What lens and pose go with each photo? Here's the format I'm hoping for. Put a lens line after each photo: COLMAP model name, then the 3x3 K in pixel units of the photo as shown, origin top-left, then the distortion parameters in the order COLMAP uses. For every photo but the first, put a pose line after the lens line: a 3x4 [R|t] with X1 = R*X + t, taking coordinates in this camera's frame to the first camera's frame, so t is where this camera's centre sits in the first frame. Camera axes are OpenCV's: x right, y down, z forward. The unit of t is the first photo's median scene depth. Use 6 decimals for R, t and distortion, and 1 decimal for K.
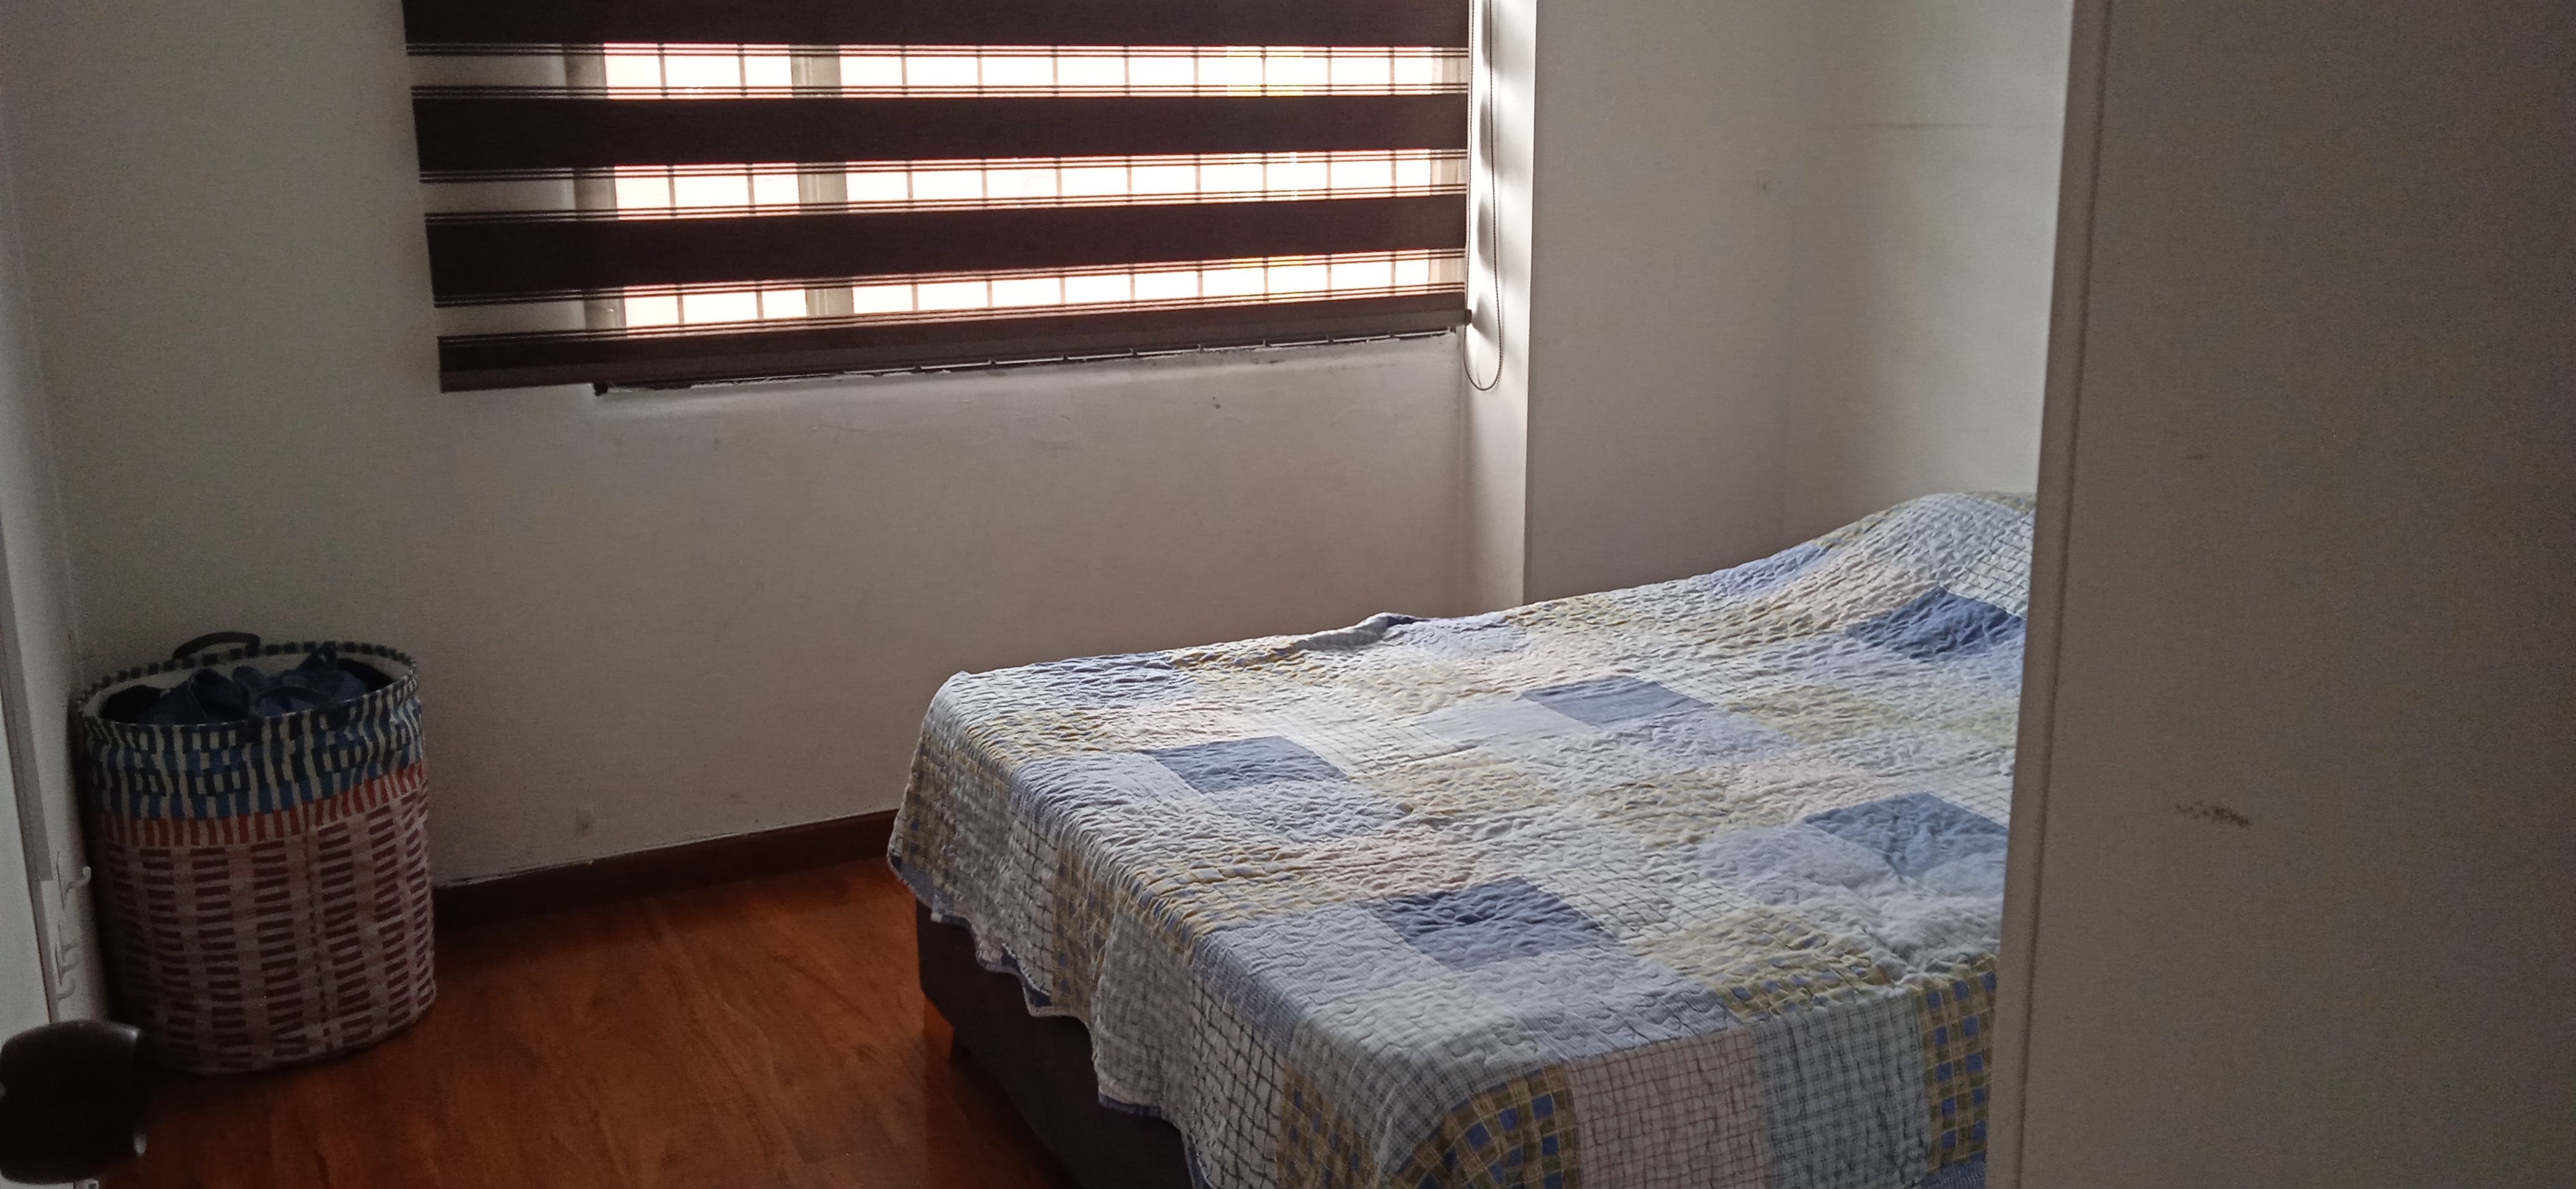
lens RADIAL K [[2116.7, 0, 1306.2], [0, 2116.7, 594.1], [0, 0, 1]] dist [0.055851, -0.076208]
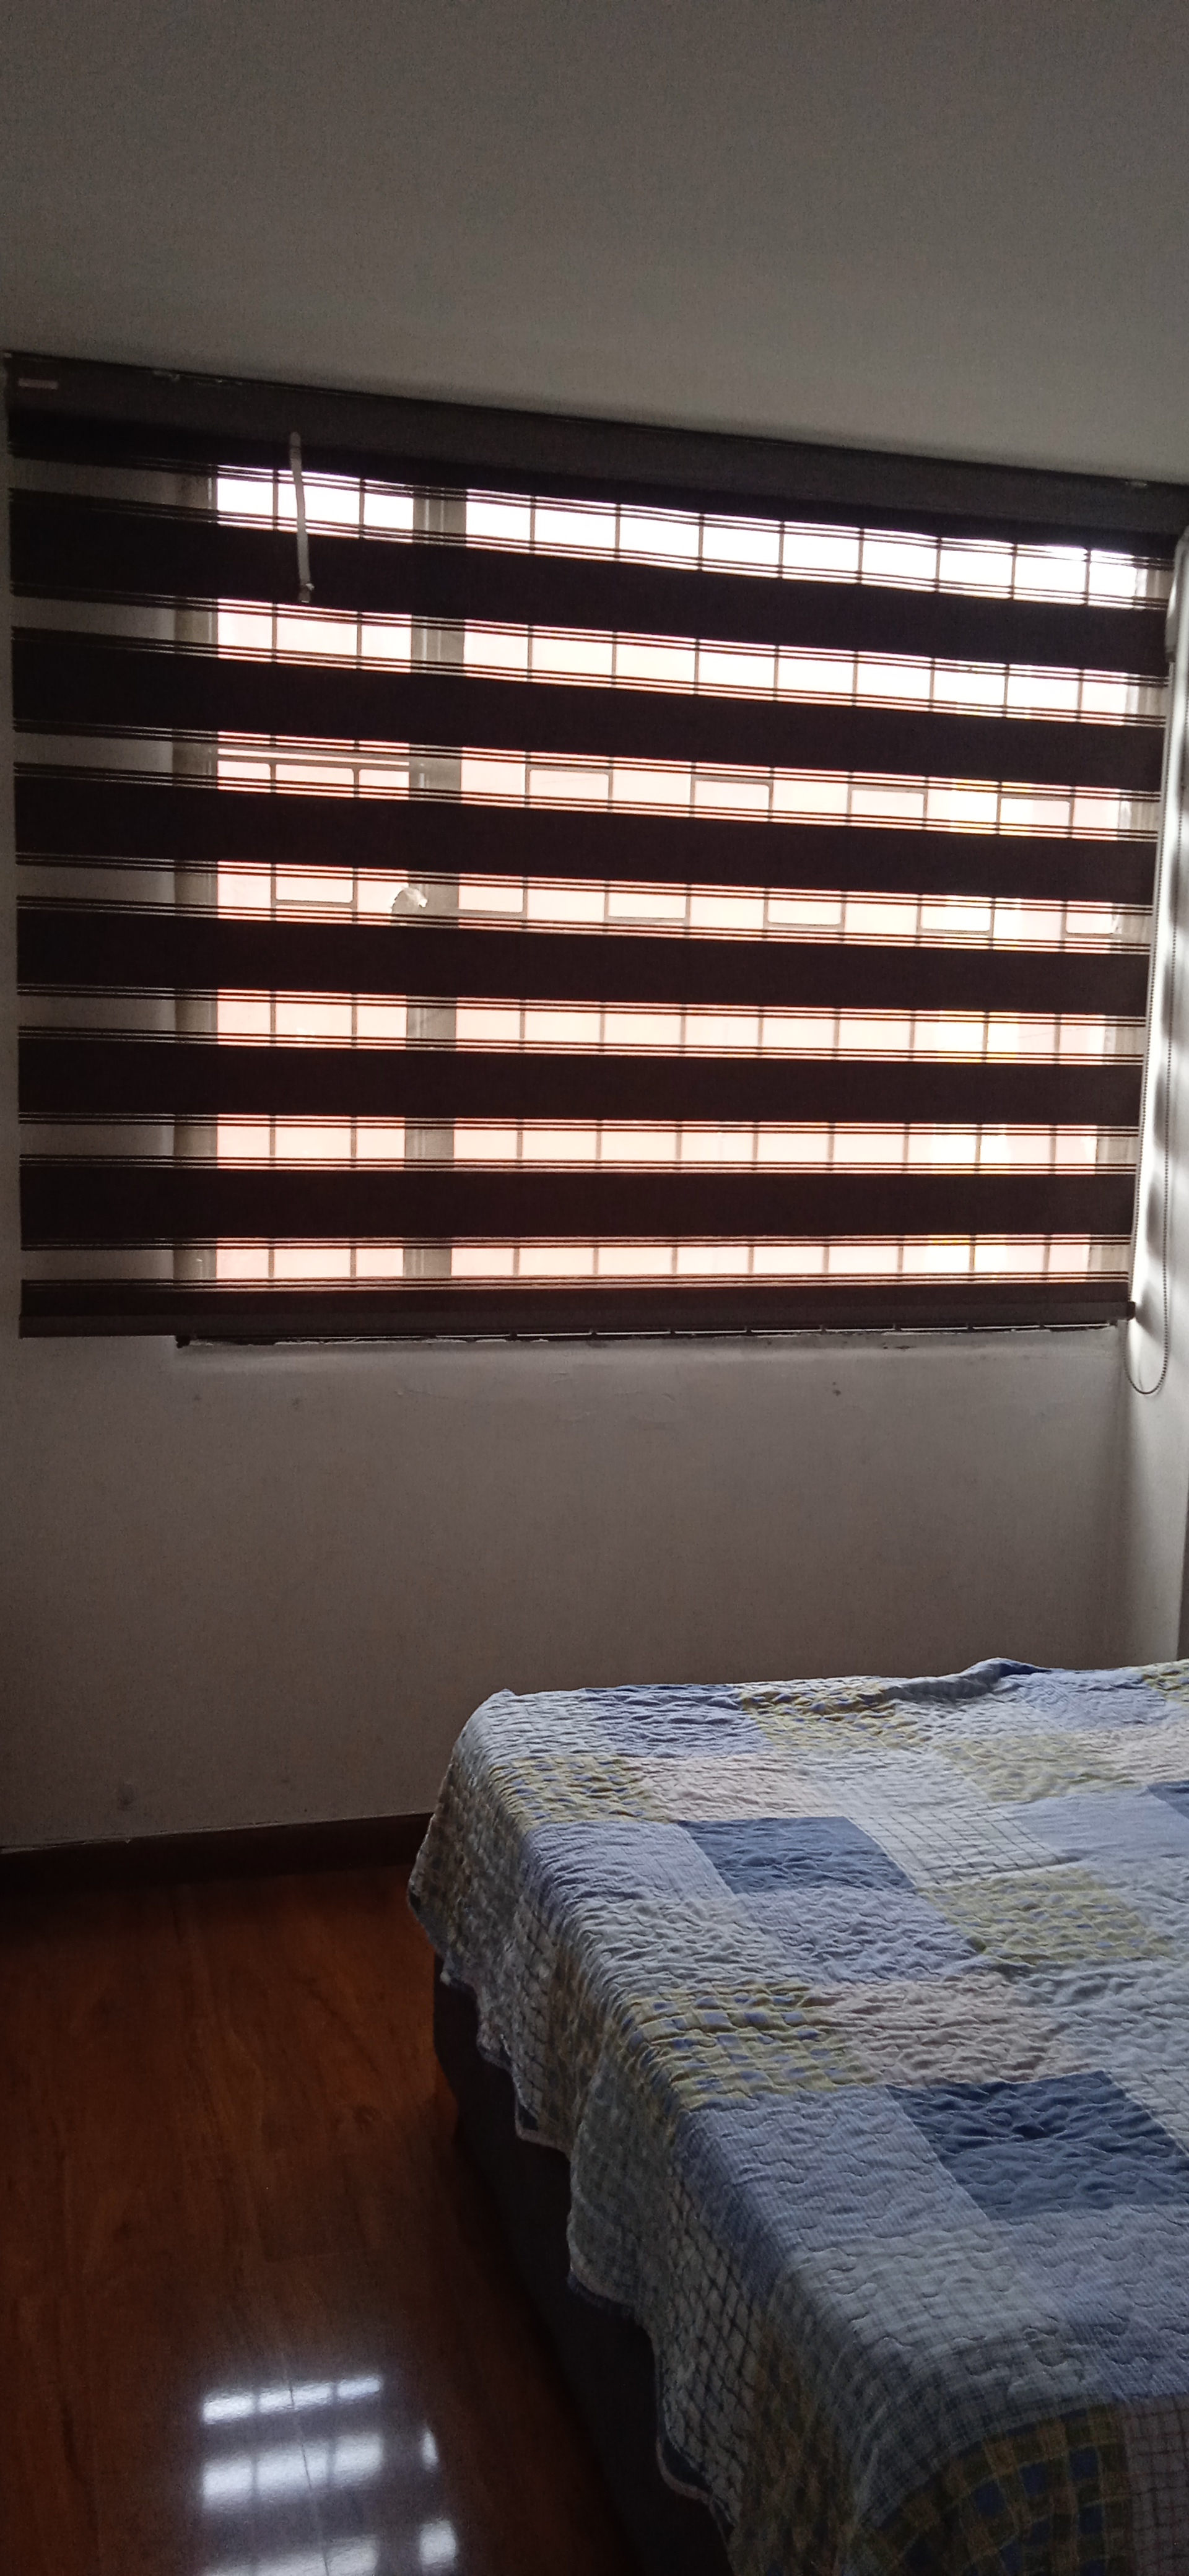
lens RADIAL K [[2116.7, 0, 589.8], [0, 2116.7, 1295.2], [0, 0, 1]] dist [0.055851, -0.076208]
pose [[0.978714, 0.059645, -0.196373, 0.038391], [-0.079151, 0.992512, -0.093029, -0.048472], [0.189354, 0.106592, 0.976106, 0.114618]]
